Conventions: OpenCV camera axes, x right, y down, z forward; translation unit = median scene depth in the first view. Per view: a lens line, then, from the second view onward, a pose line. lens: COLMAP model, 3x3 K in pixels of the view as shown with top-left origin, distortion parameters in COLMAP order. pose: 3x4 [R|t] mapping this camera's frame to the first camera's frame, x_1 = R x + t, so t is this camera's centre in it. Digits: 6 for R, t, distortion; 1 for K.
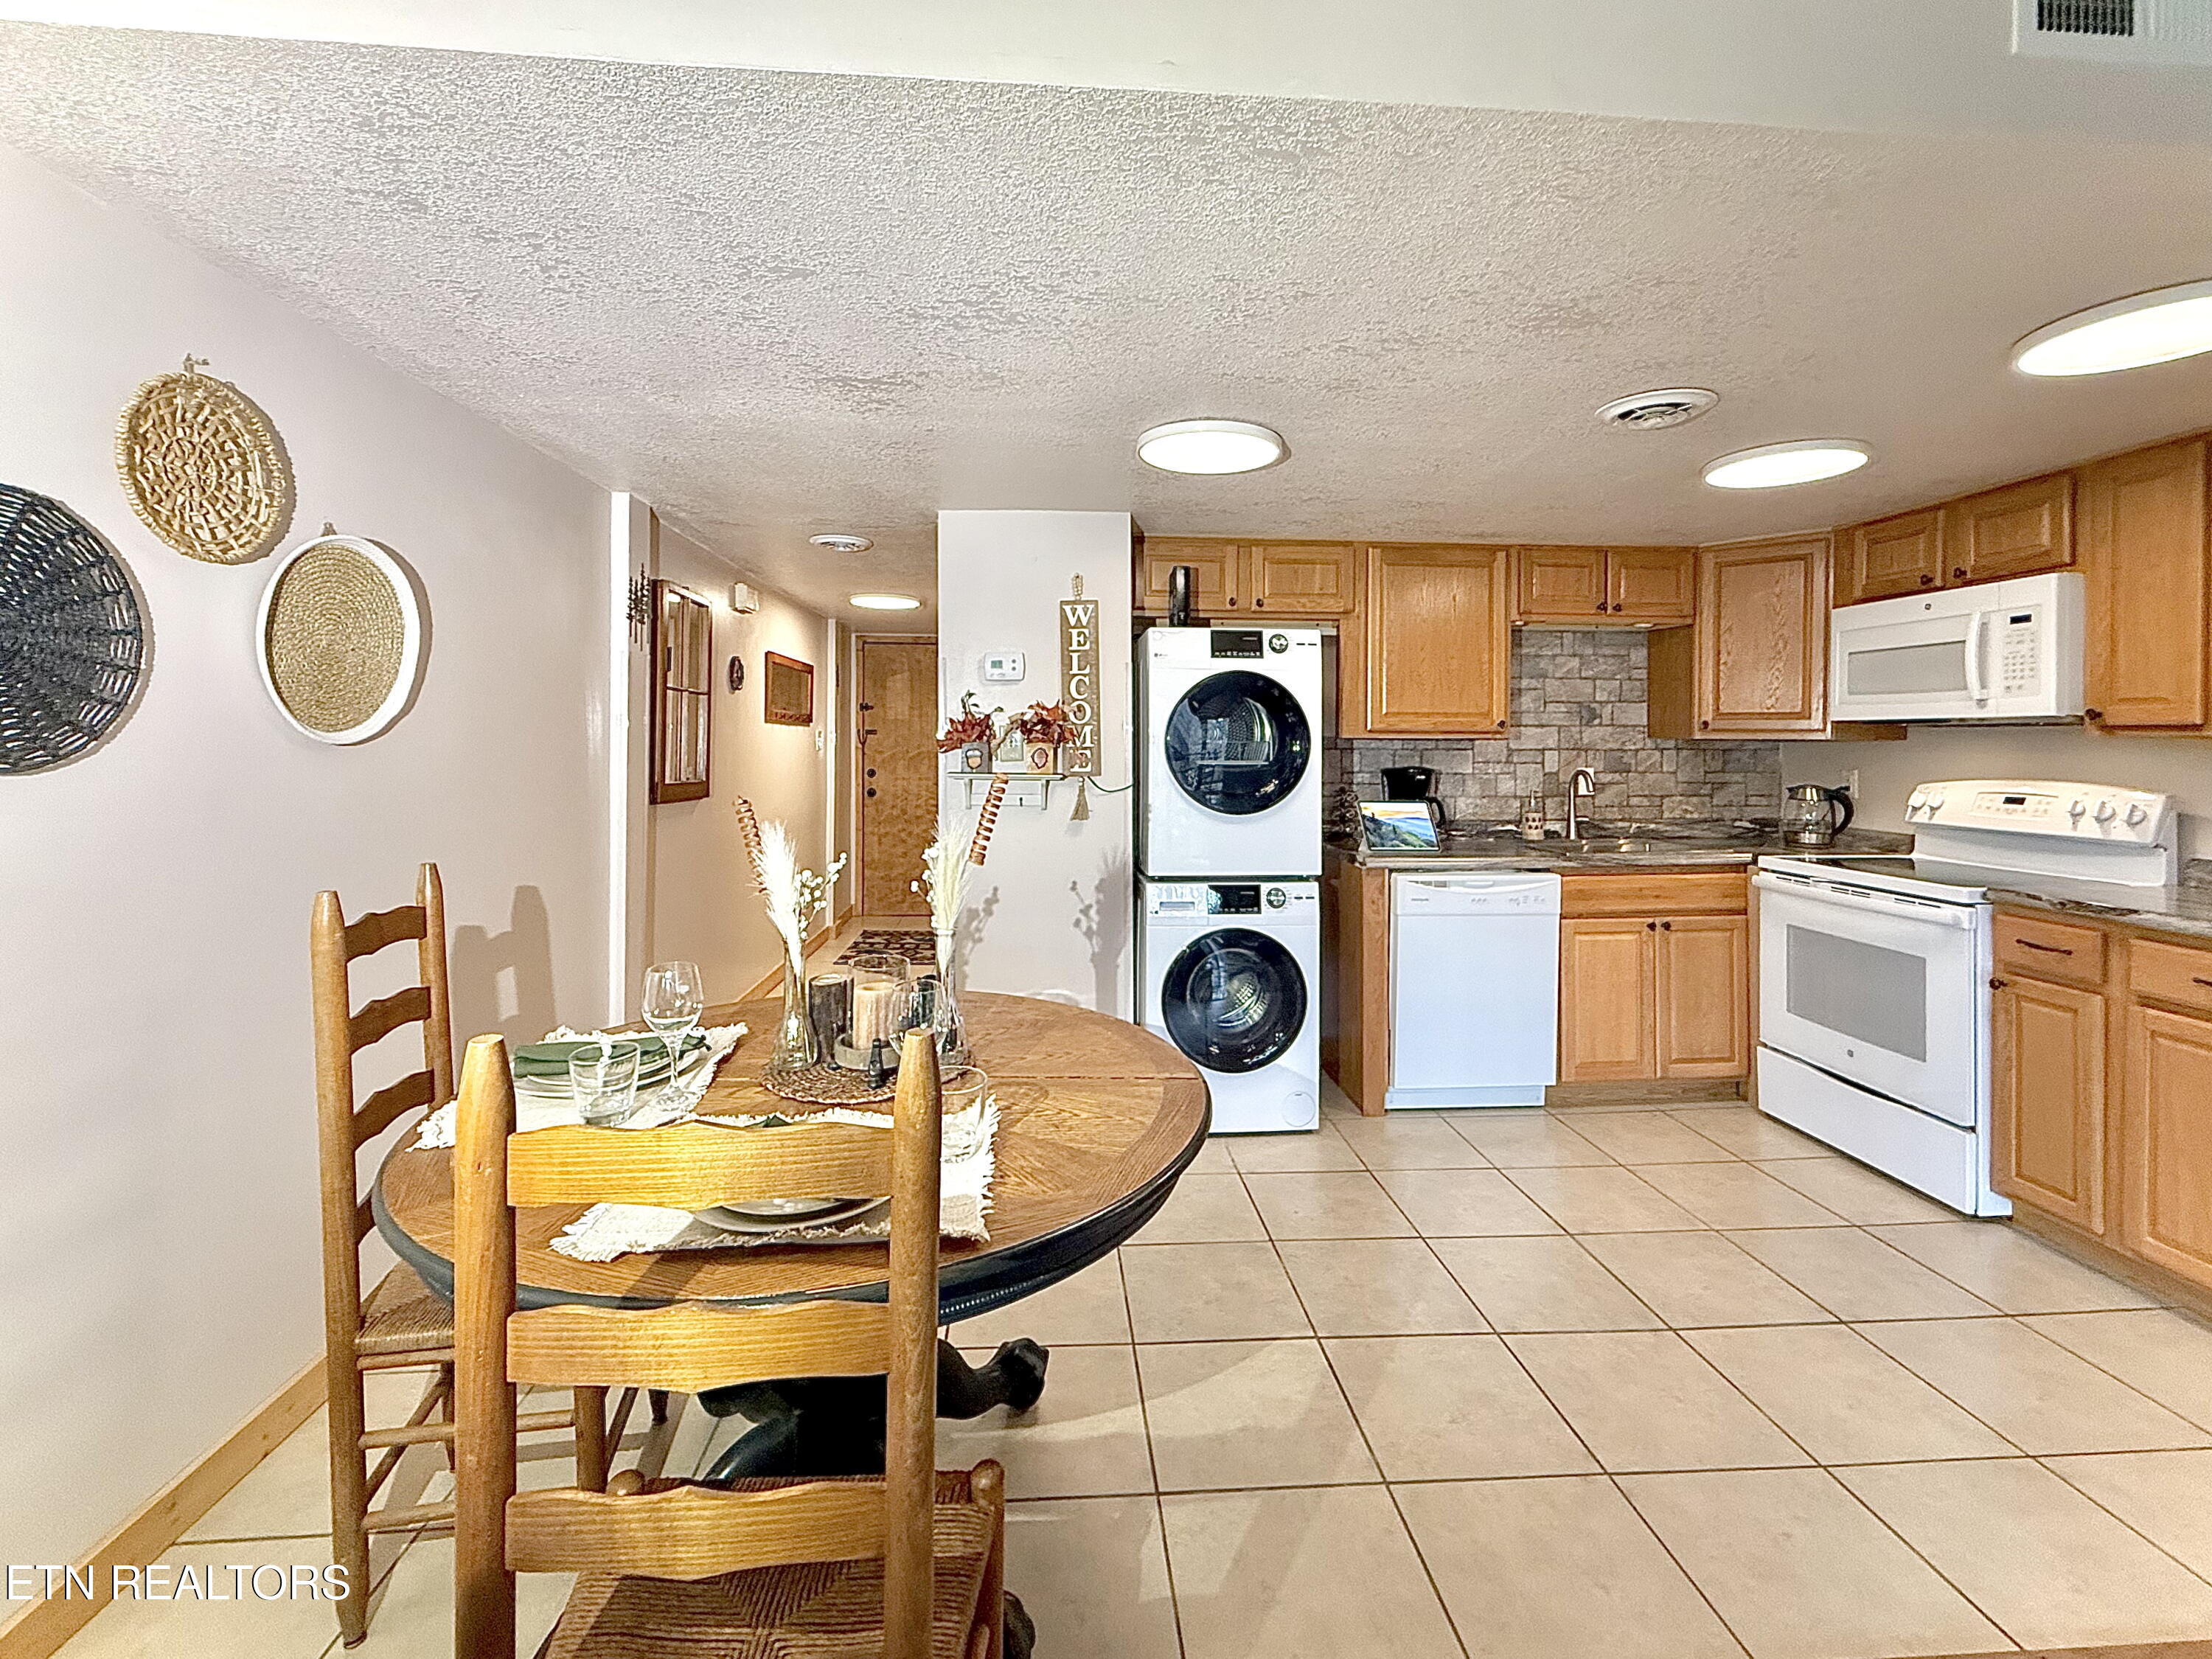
lens RADIAL K [[947.3, 0, 1094.8], [0, 947.3, 747.9], [0, 0, 1]] dist [0.001909, -0.000851]
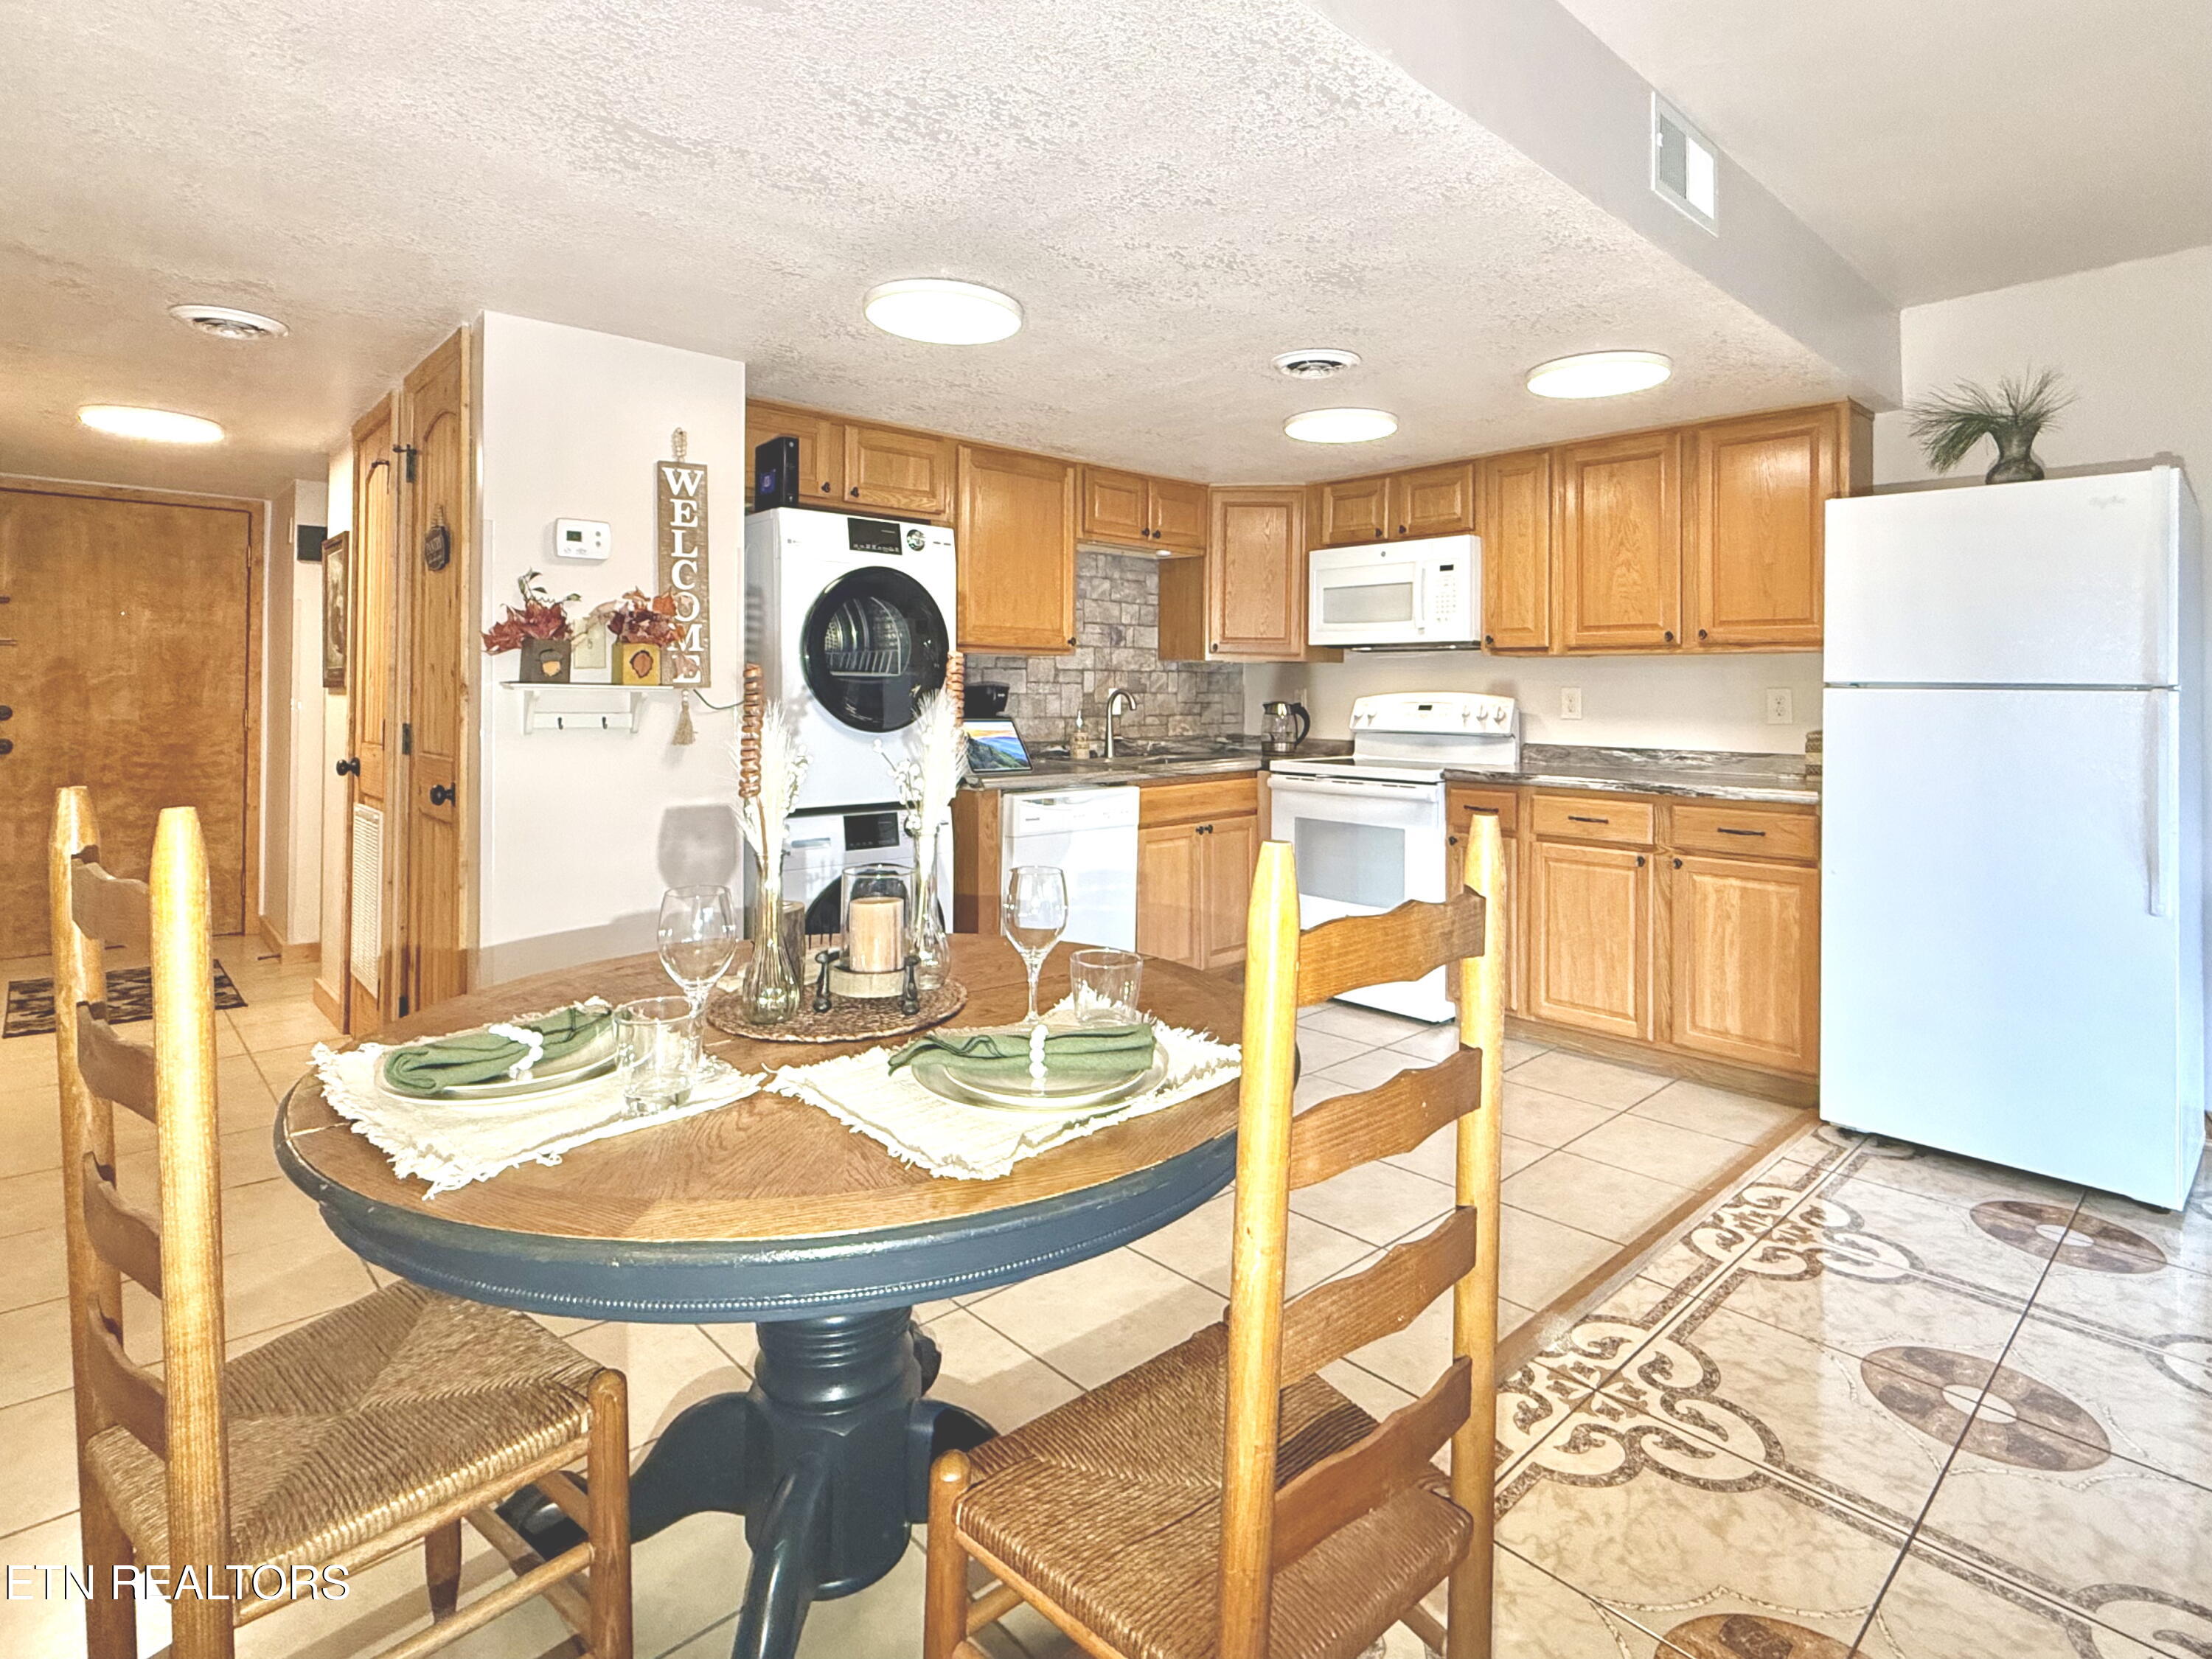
lens RADIAL K [[1160.4, 0, 1112.1], [0, 1160.4, 680.9], [0, 0, 1]] dist [-0.005976, 0.003638]
pose [[0.771613, 0.007260, 0.636051, -0.348837], [0.000997, 0.999920, -0.012623, 0.035663], [-0.636091, 0.010375, 0.771544, 0.040998]]
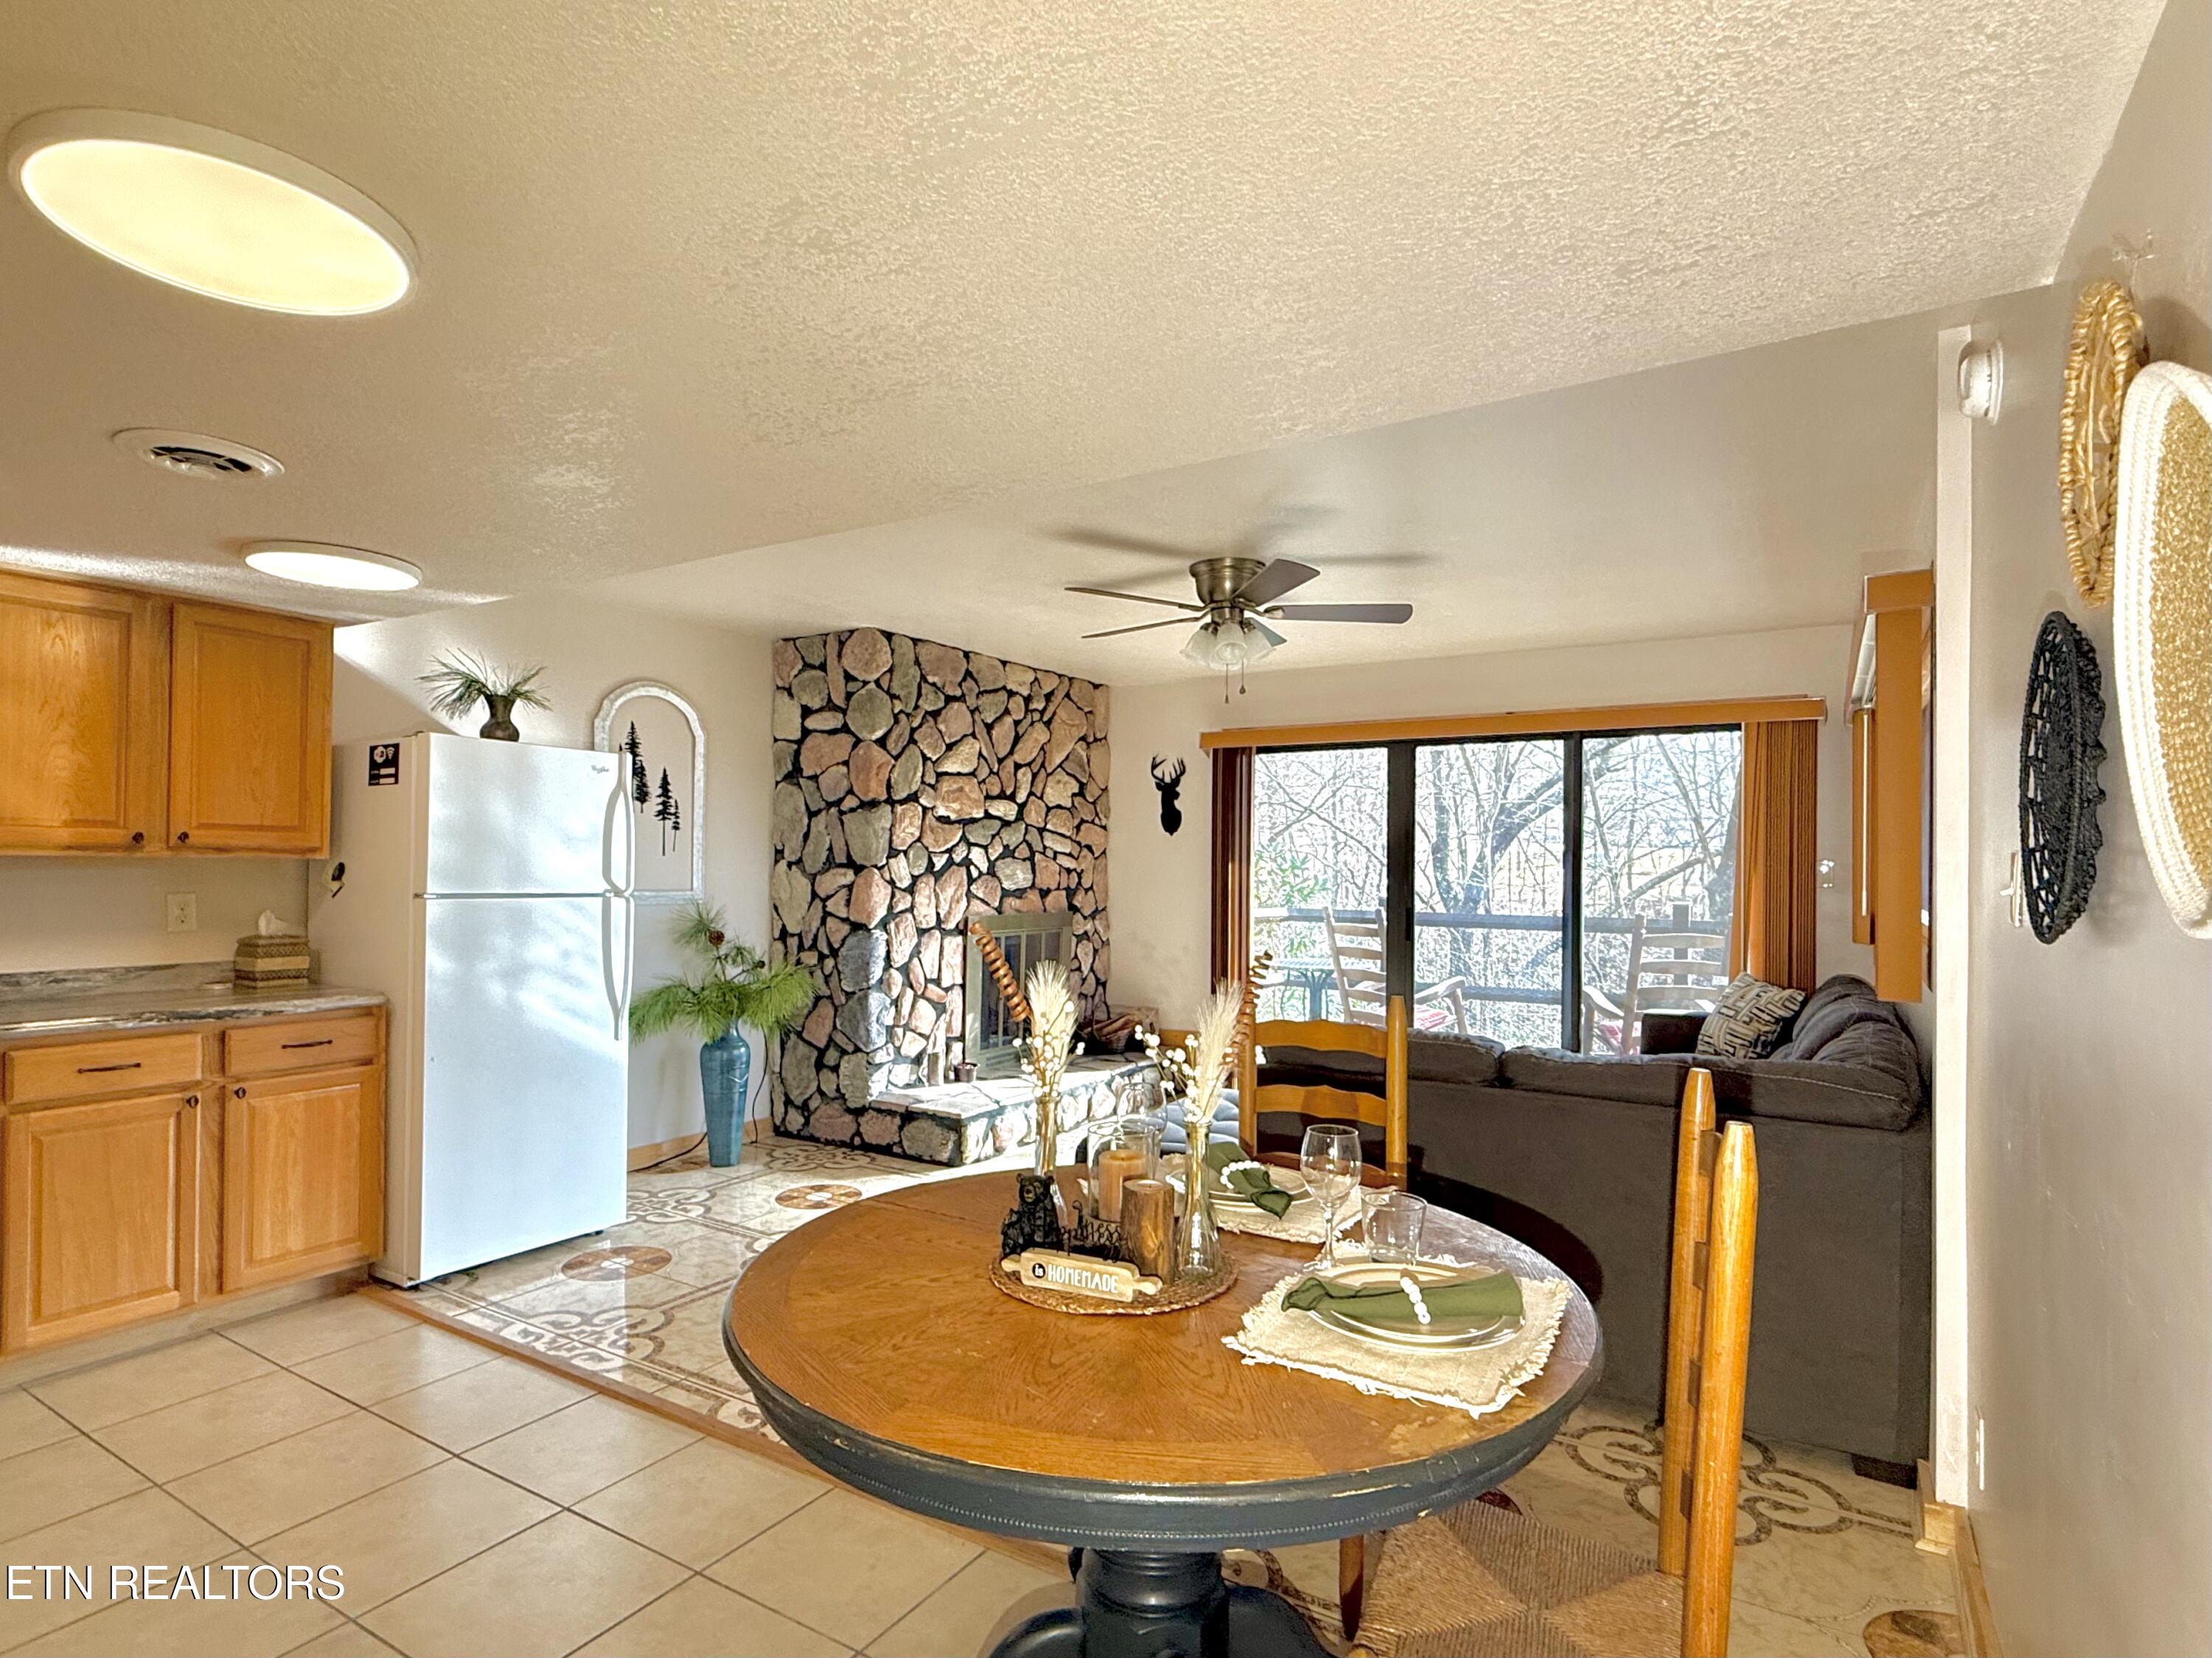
lens RADIAL K [[1160.3, 0, 1099.0], [0, 1160.3, 859.8], [0, 0, 1]] dist [-0.005976, 0.003638]
pose [[-0.818536, -0.012199, 0.574326, -0.417922], [-0.011959, 0.999920, 0.004194, -0.019411], [-0.574331, -0.003435, -0.818616, 0.945761]]
